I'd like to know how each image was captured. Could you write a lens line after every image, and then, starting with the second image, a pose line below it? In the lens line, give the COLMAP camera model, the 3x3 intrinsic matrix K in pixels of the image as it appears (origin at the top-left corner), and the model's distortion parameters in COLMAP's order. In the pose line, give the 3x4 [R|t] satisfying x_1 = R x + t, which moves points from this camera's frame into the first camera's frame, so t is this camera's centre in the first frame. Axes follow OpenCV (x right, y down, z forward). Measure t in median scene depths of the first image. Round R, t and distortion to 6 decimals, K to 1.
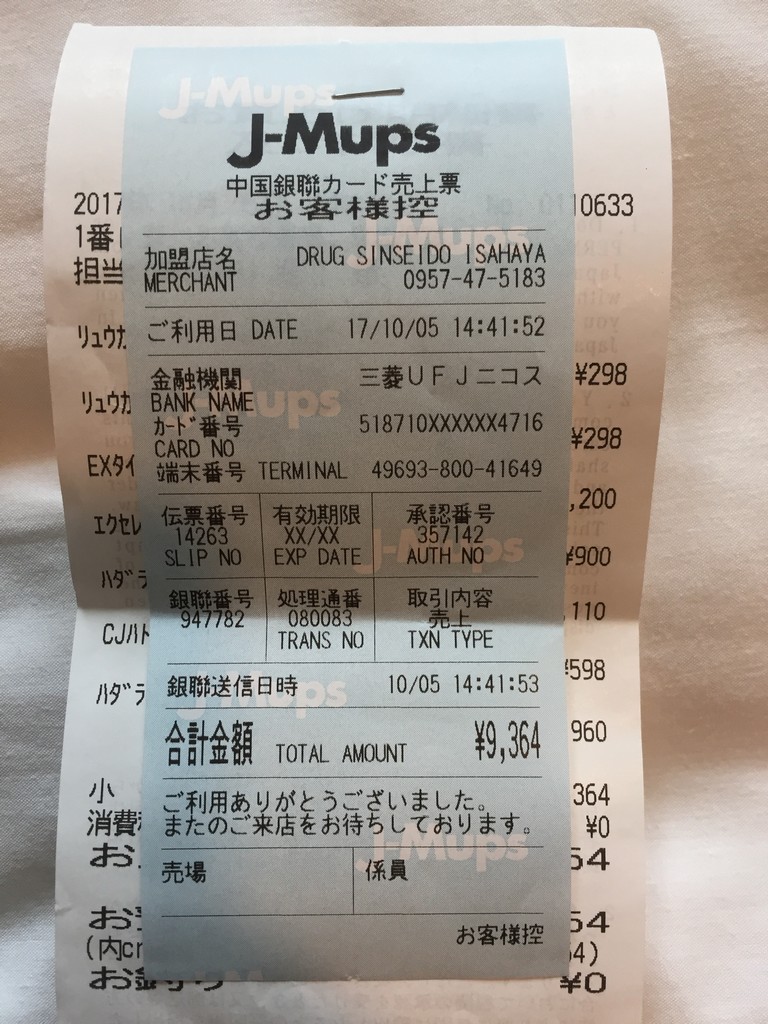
lens RADIAL K [[866.6, 0, 447.6], [0, 866.6, 460.5], [0, 0, 1]] dist [0.080520, -0.110549]
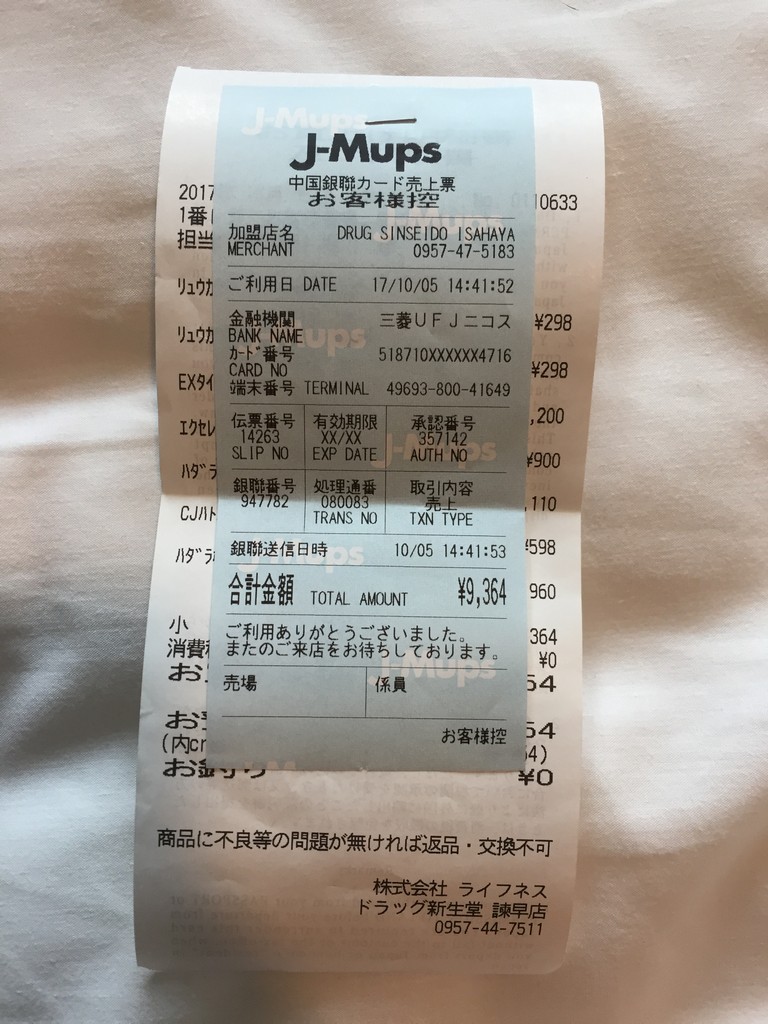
lens RADIAL K [[866.6, 0, 447.6], [0, 866.6, 460.5], [0, 0, 1]] dist [0.080520, -0.110549]
pose [[0.999556, 0.019850, 0.022242, -0.019061], [-0.018407, 0.997824, -0.063315, 0.206002], [-0.023451, 0.062877, 0.997746, -0.360616]]
